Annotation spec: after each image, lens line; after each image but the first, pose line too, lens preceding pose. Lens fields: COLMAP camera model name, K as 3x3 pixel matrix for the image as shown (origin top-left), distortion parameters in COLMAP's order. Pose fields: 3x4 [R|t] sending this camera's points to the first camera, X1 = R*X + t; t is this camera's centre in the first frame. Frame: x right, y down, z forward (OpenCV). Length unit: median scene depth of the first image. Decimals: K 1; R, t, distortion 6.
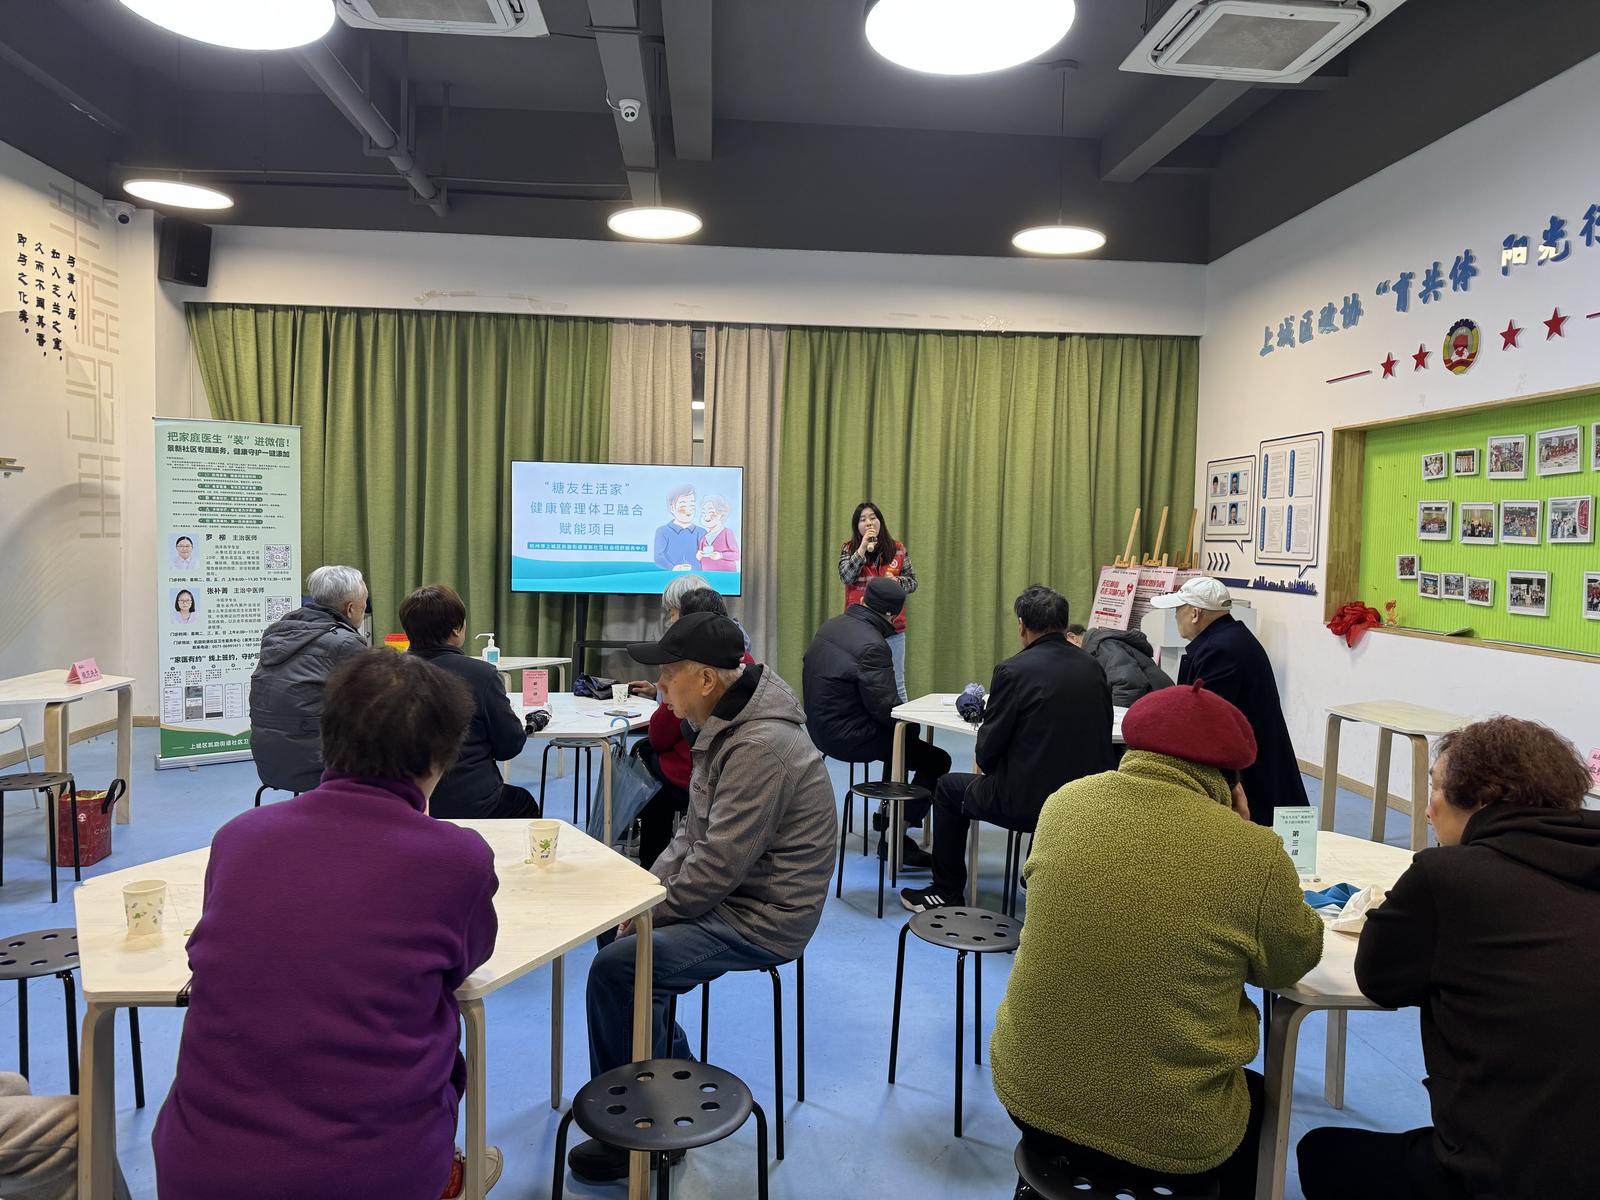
lens RADIAL K [[1119.3, 0, 819.7], [0, 1119.3, 599.6], [0, 0, 1]] dist [0.019337, -0.031436]
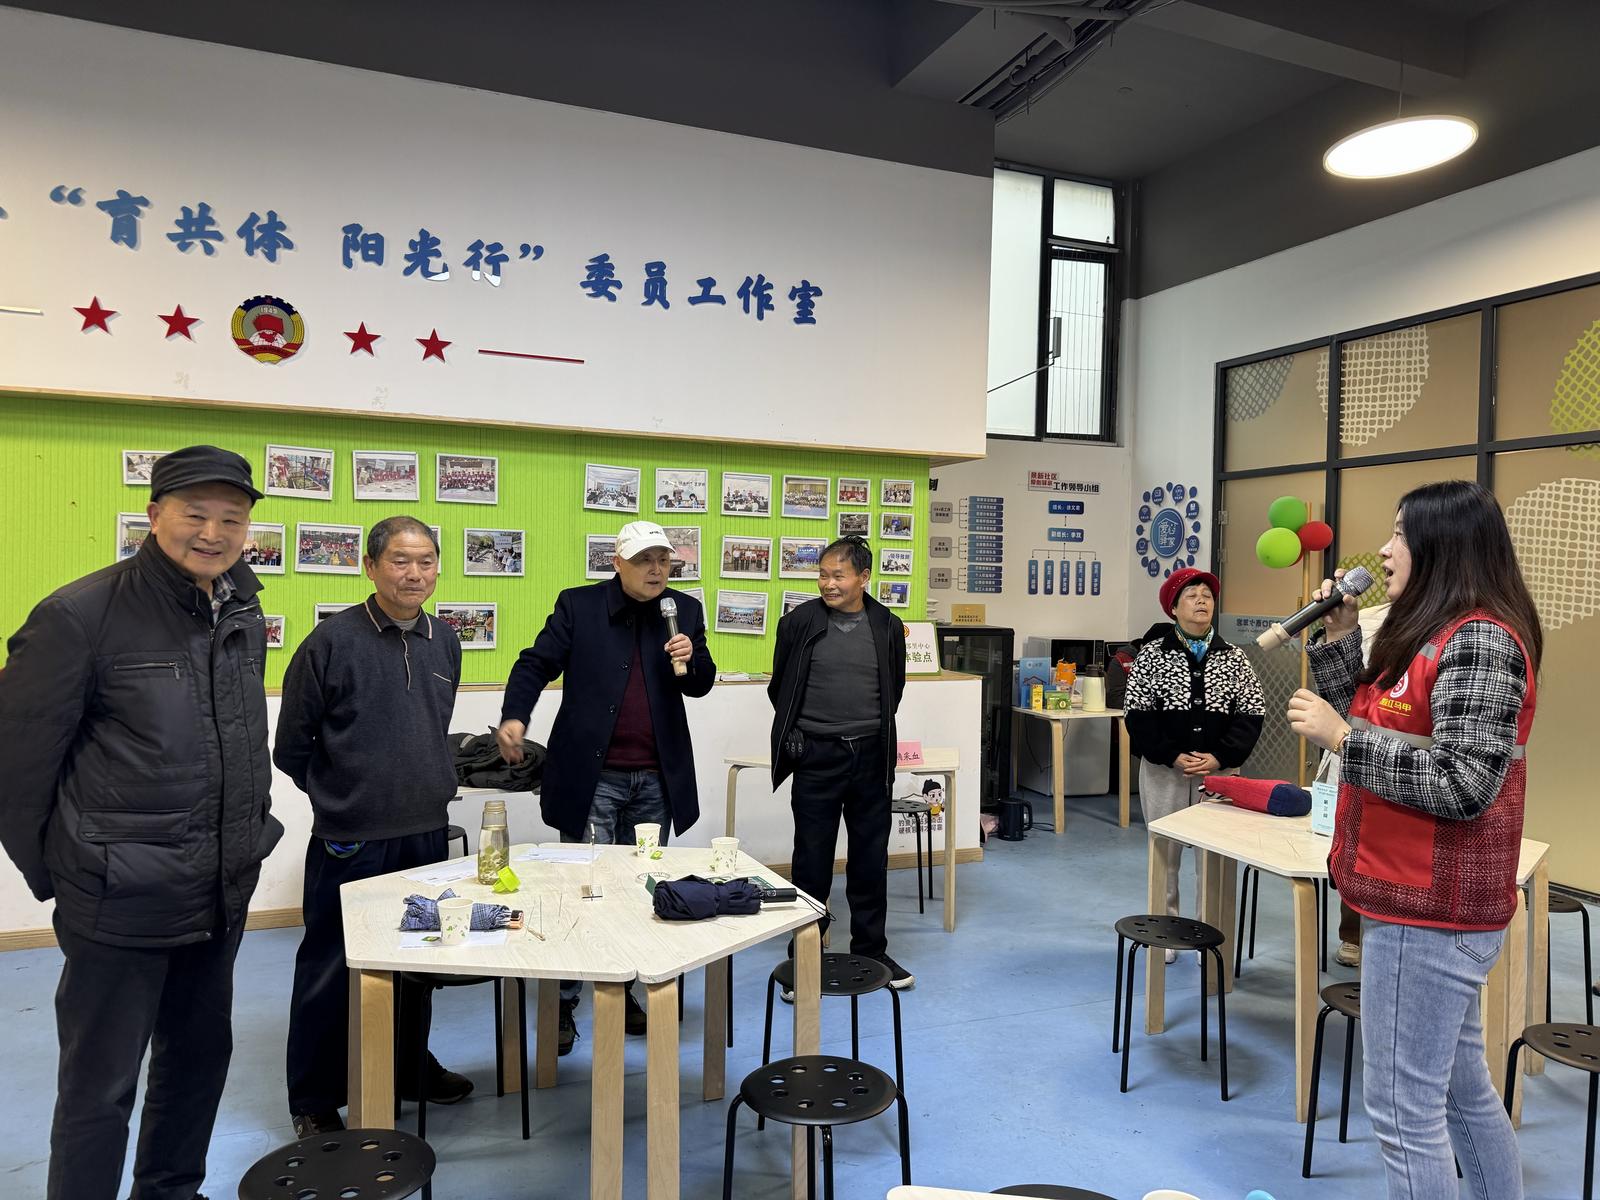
lens RADIAL K [[1119.3, 0, 810.9], [0, 1119.3, 604.8], [0, 0, 1]] dist [0.019337, -0.031436]
pose [[-0.291054, -0.049724, 0.955414, -0.261822], [0.027531, 0.997800, 0.060317, -0.053368], [-0.956311, 0.043859, -0.289044, 0.703633]]
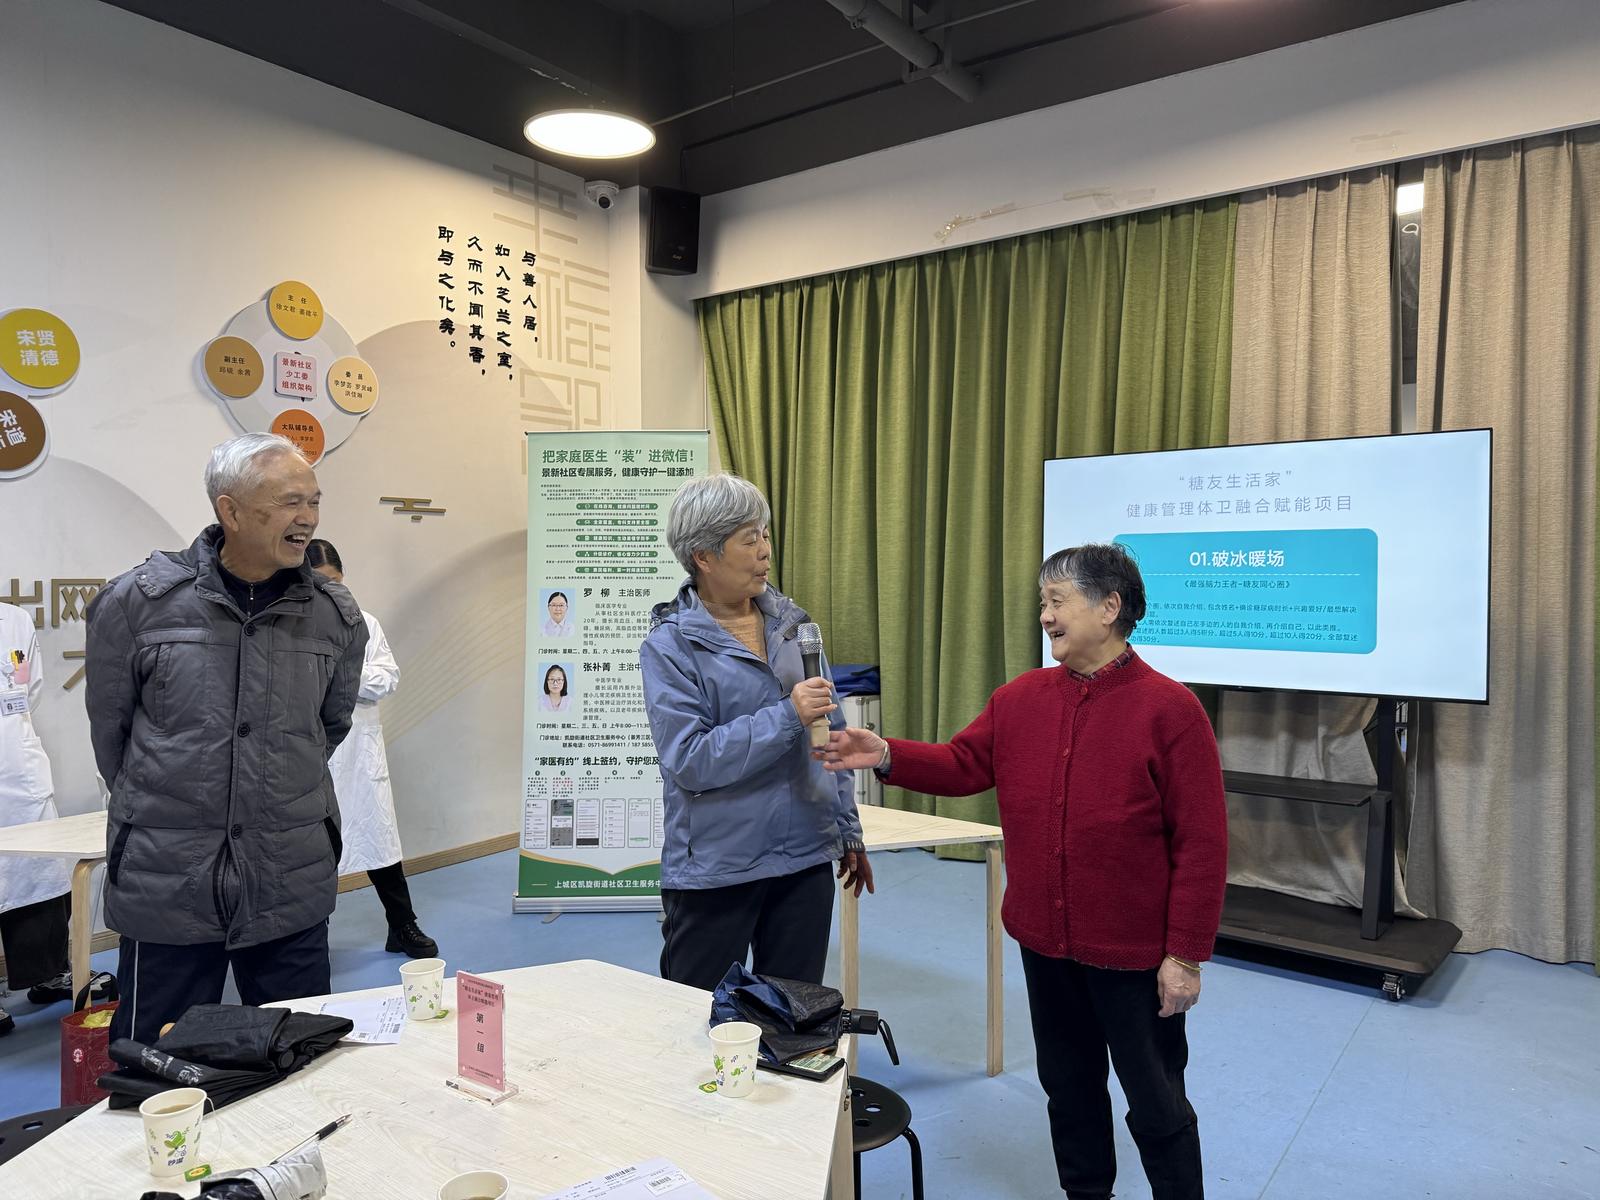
lens RADIAL K [[1119.3, 0, 805.6], [0, 1119.3, 612.6], [0, 0, 1]] dist [0.019337, -0.031436]
pose [[0.752184, 0.000741, -0.658953, 0.028267], [-0.022335, 0.999453, -0.024371, -0.026285], [0.658575, 0.033049, 0.751789, 0.515609]]
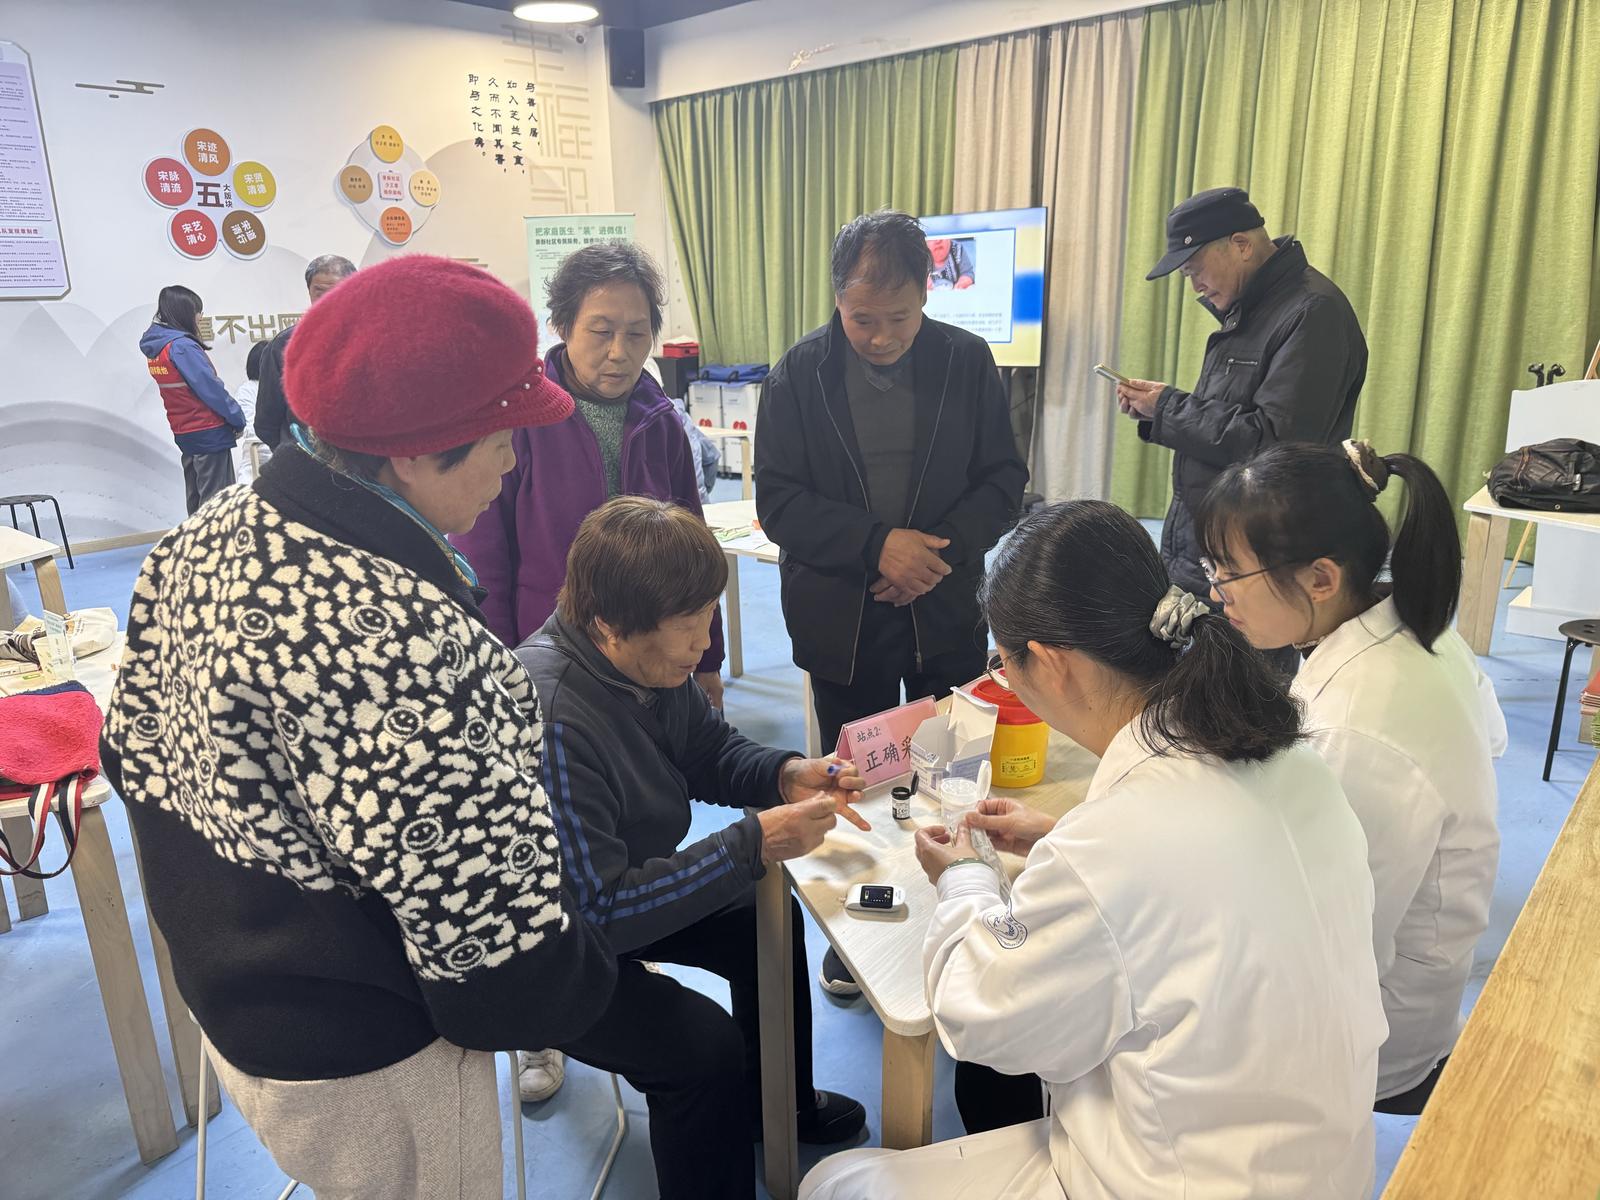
lens RADIAL K [[1119.3, 0, 796.3], [0, 1119.3, 590.4], [0, 0, 1]] dist [0.019337, -0.031436]
pose [[0.686243, 0.148688, -0.712013, 0.493548], [-0.003067, 0.979466, 0.201584, -0.008264], [0.727366, -0.136152, 0.672608, 0.299682]]
